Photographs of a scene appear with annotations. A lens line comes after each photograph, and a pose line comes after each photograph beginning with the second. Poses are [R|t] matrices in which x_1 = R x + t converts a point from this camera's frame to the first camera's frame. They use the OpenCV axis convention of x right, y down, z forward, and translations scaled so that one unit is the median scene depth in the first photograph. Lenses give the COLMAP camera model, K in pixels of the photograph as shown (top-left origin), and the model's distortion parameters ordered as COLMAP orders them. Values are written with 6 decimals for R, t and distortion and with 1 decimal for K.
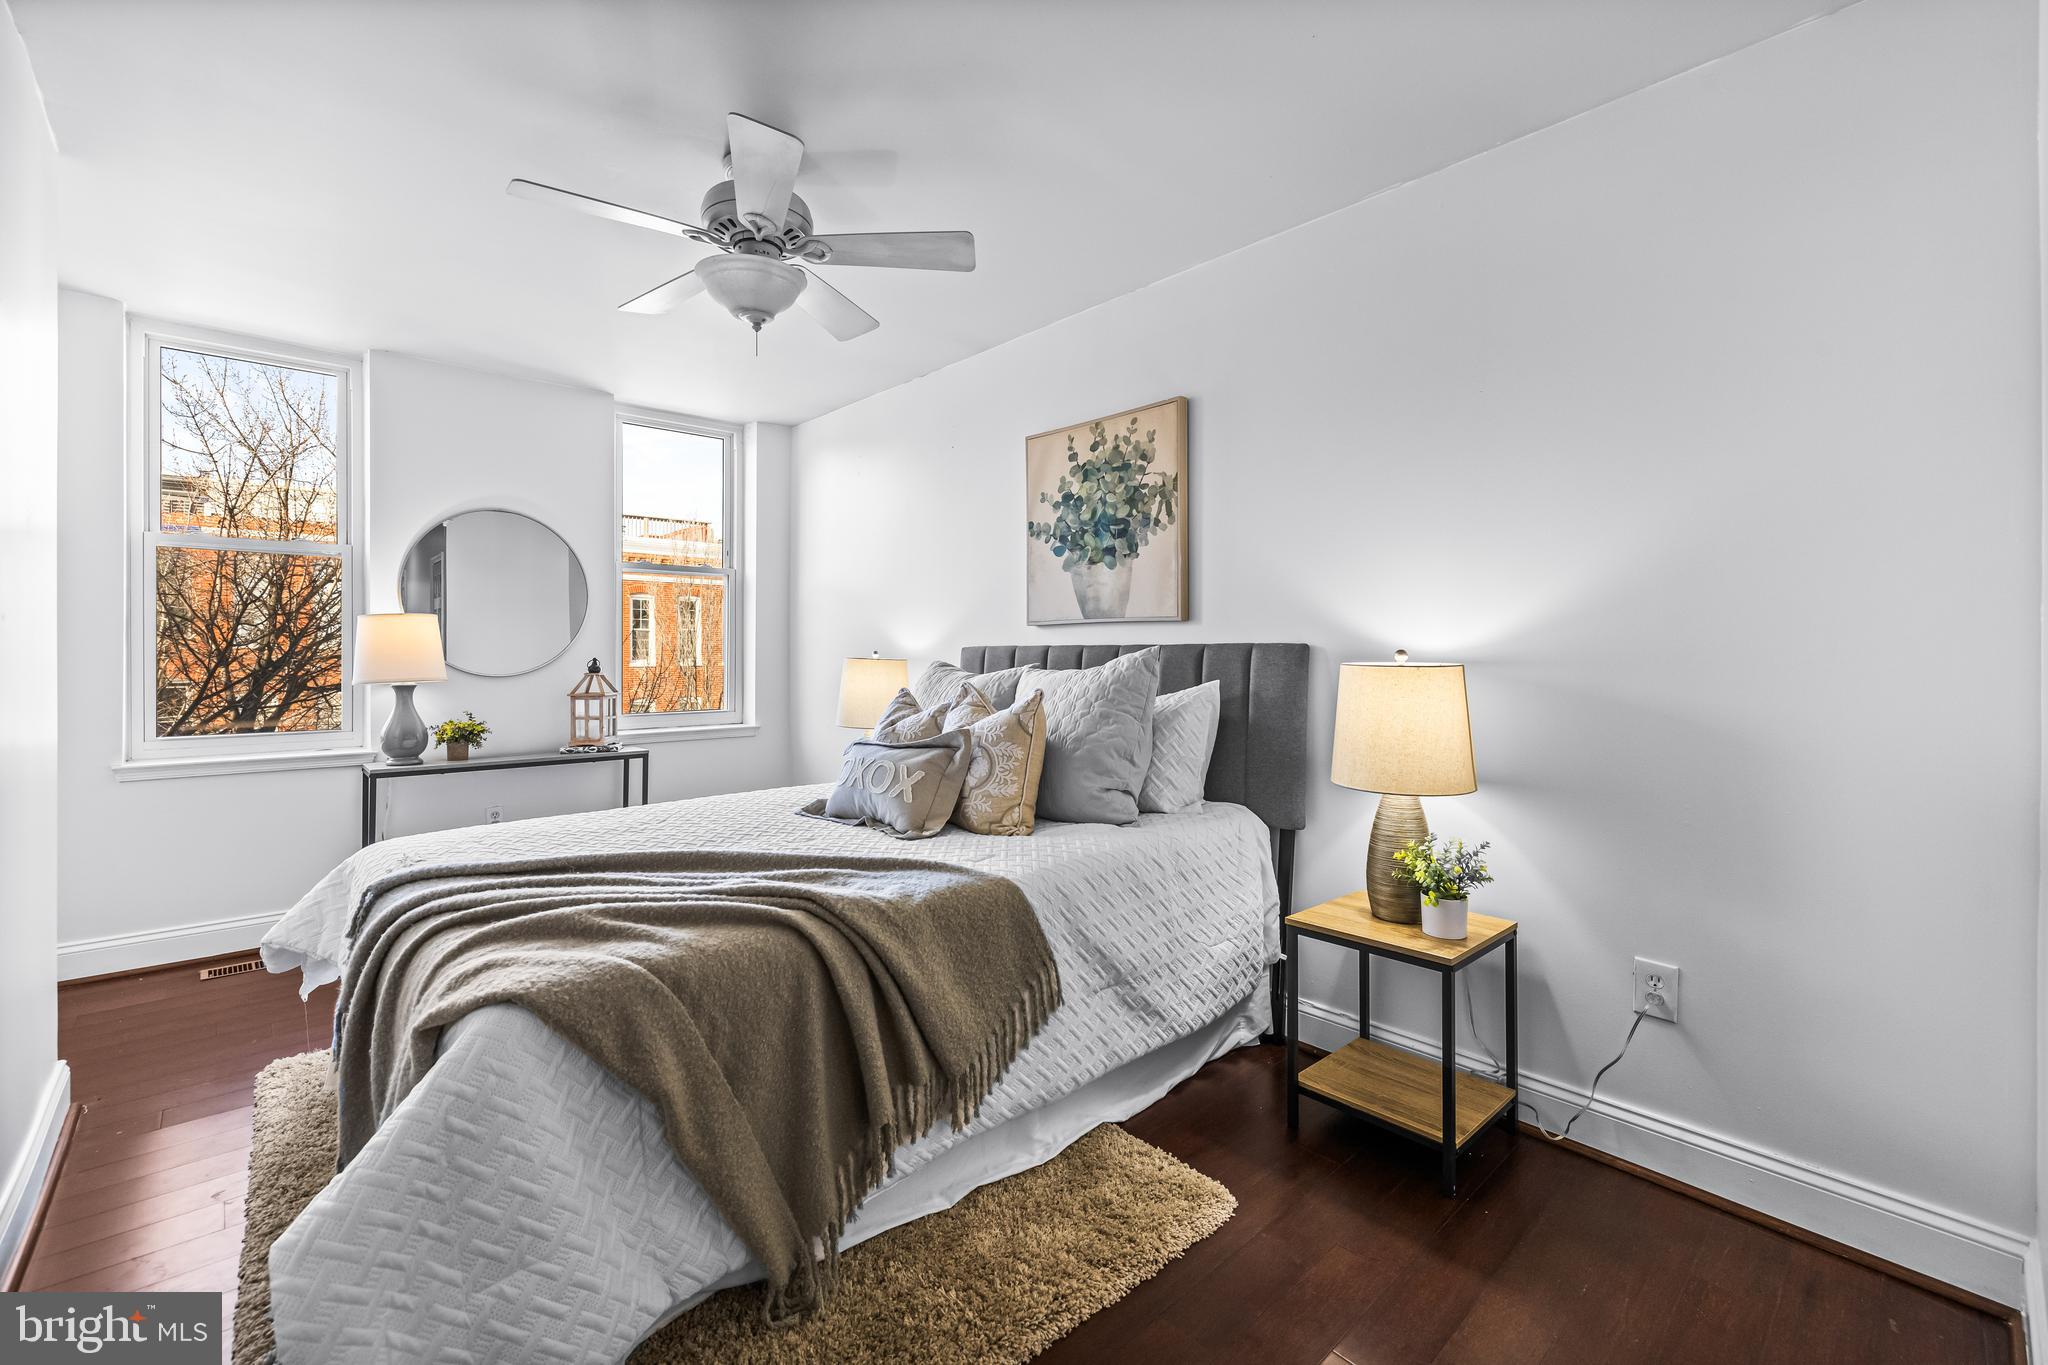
lens RADIAL K [[863.4, 0, 979.3], [0, 863.4, 654.3], [0, 0, 1]] dist [0.006769, -0.000363]
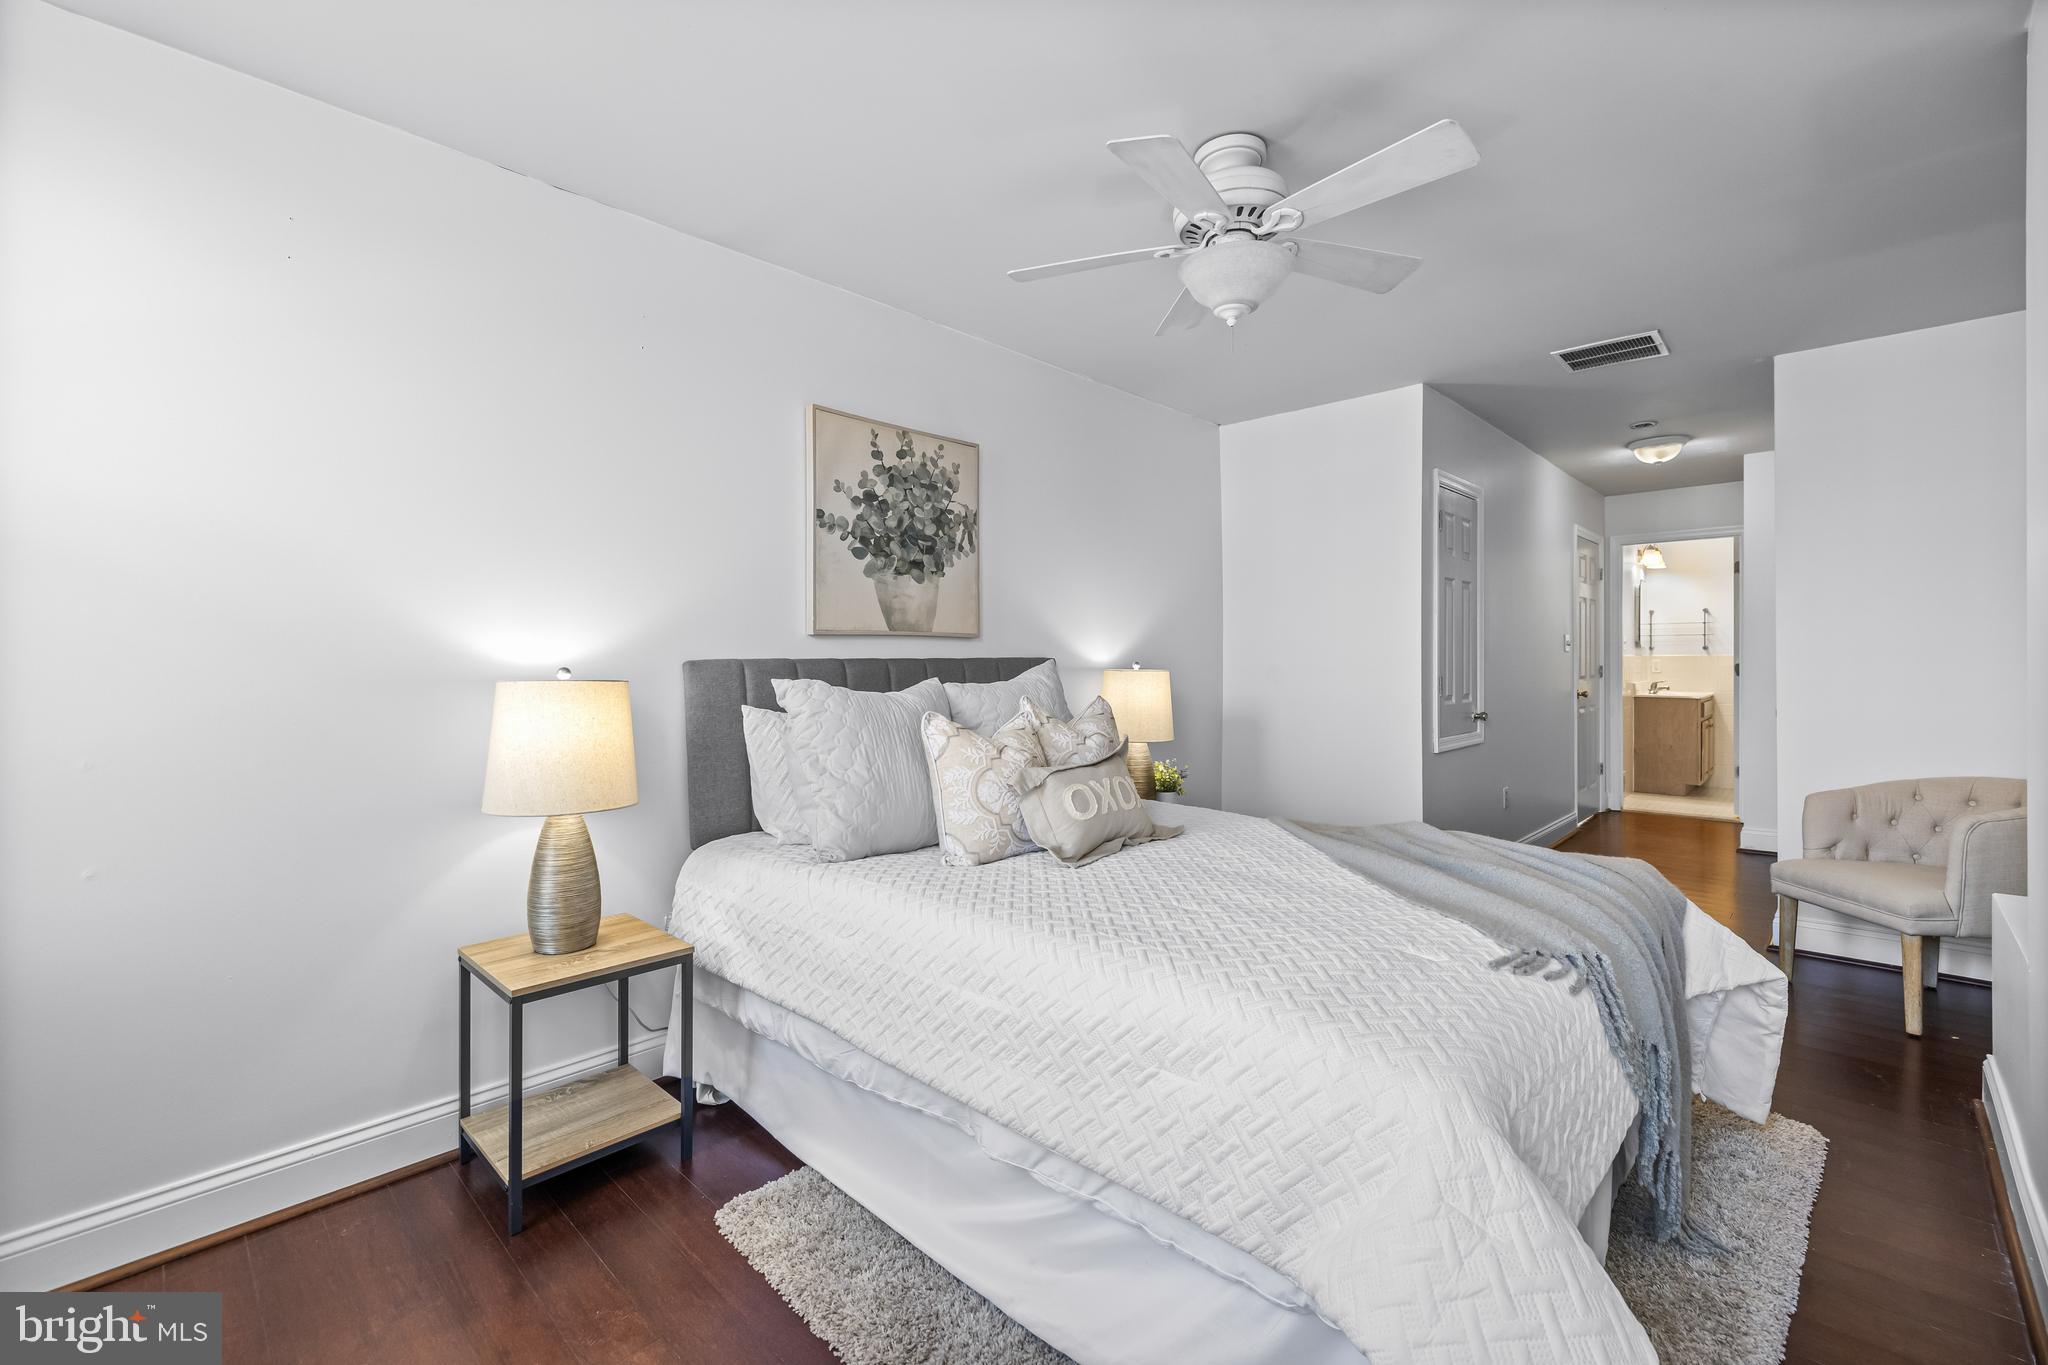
lens RADIAL K [[863.4, 0, 1017.8], [0, 863.4, 679.5], [0, 0, 1]] dist [0.006769, -0.000363]
pose [[-0.061757, -0.011893, 0.998020, -0.853035], [0.011531, 0.999854, 0.012629, 0.002659], [-0.998025, 0.012289, -0.061611, 0.935910]]
